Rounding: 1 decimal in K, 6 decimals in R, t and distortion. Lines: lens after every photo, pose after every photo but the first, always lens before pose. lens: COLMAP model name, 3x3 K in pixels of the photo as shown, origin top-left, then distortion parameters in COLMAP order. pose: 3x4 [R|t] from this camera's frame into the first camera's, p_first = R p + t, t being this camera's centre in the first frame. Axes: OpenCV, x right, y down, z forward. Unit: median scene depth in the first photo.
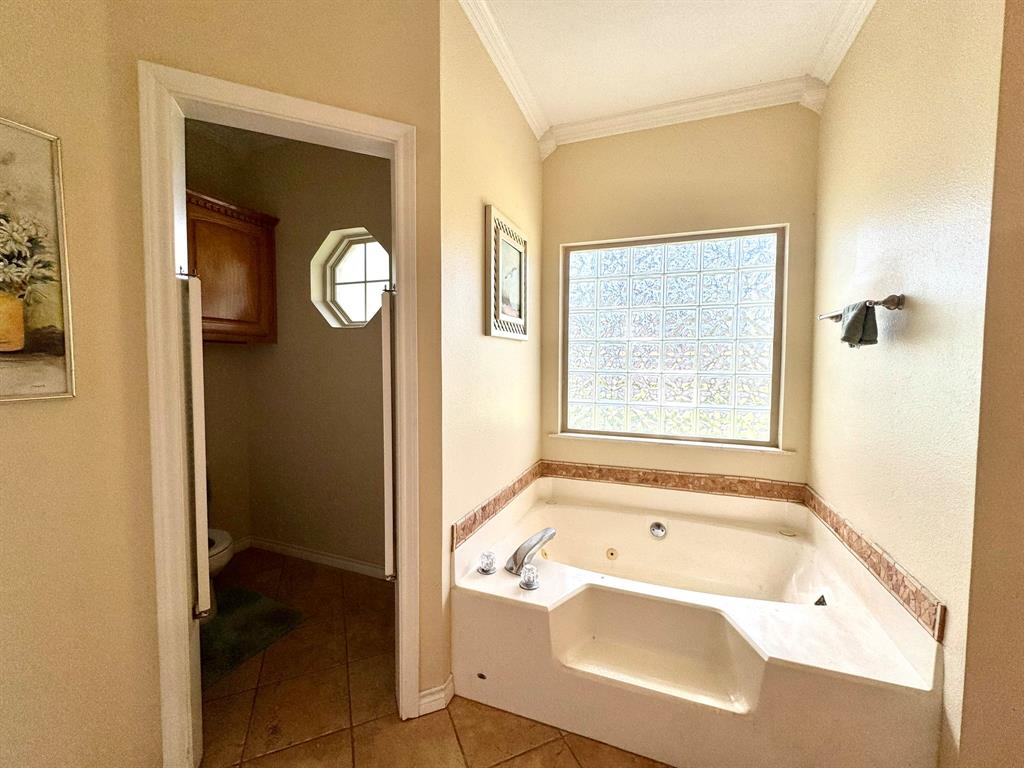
lens RADIAL K [[408.8, 0, 511.6], [0, 408.8, 383.5], [0, 0, 1]] dist [-0.005175, 0.000301]
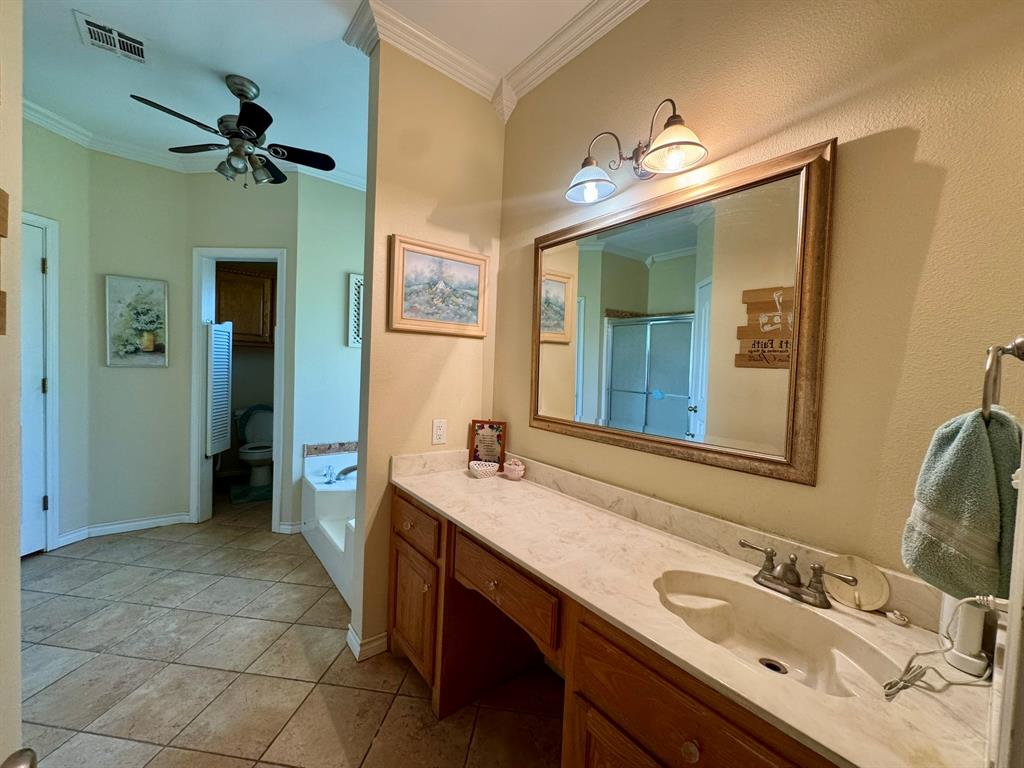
lens RADIAL K [[408.8, 0, 509.6], [0, 408.8, 383.2], [0, 0, 1]] dist [-0.005175, 0.000301]
pose [[0.861110, 0.047825, -0.506164, 2.767583], [-0.062266, 0.997992, -0.011634, 0.033674], [0.504592, 0.041536, 0.862359, -0.323677]]
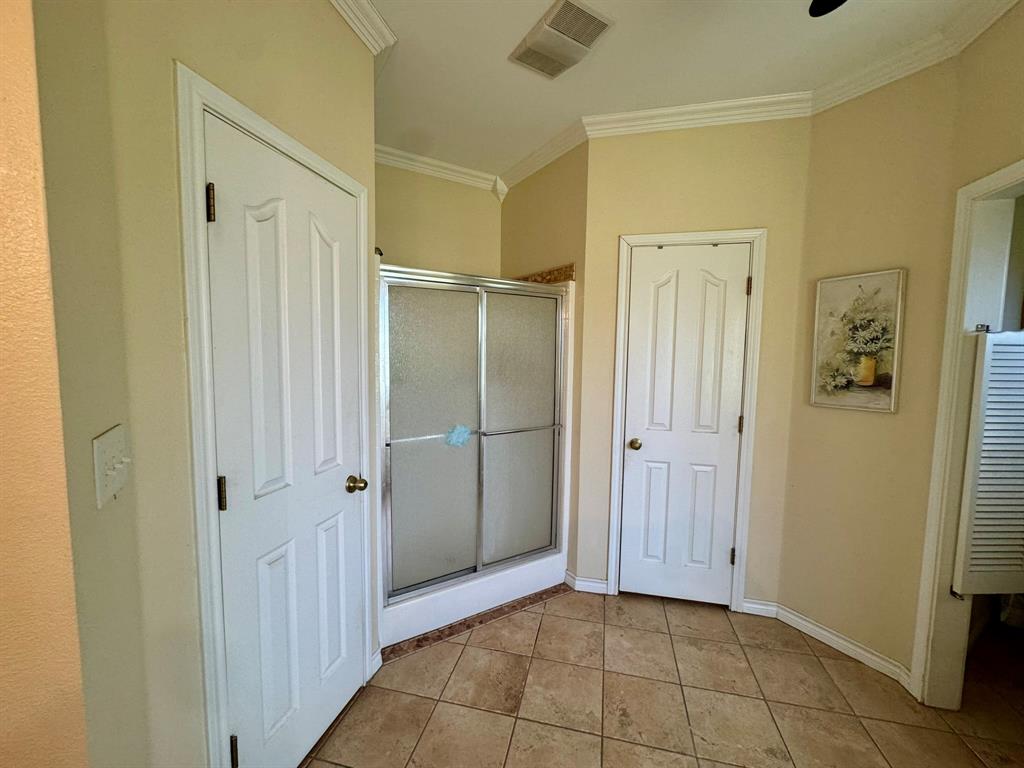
lens RADIAL K [[408.8, 0, 508.5], [0, 408.8, 383.5], [0, 0, 1]] dist [-0.005175, 0.000301]
pose [[-0.612604, 0.047810, -0.788943, 1.426934], [-0.056847, 0.992919, 0.104312, -0.192406], [0.788343, 0.108751, -0.605548, 0.781316]]
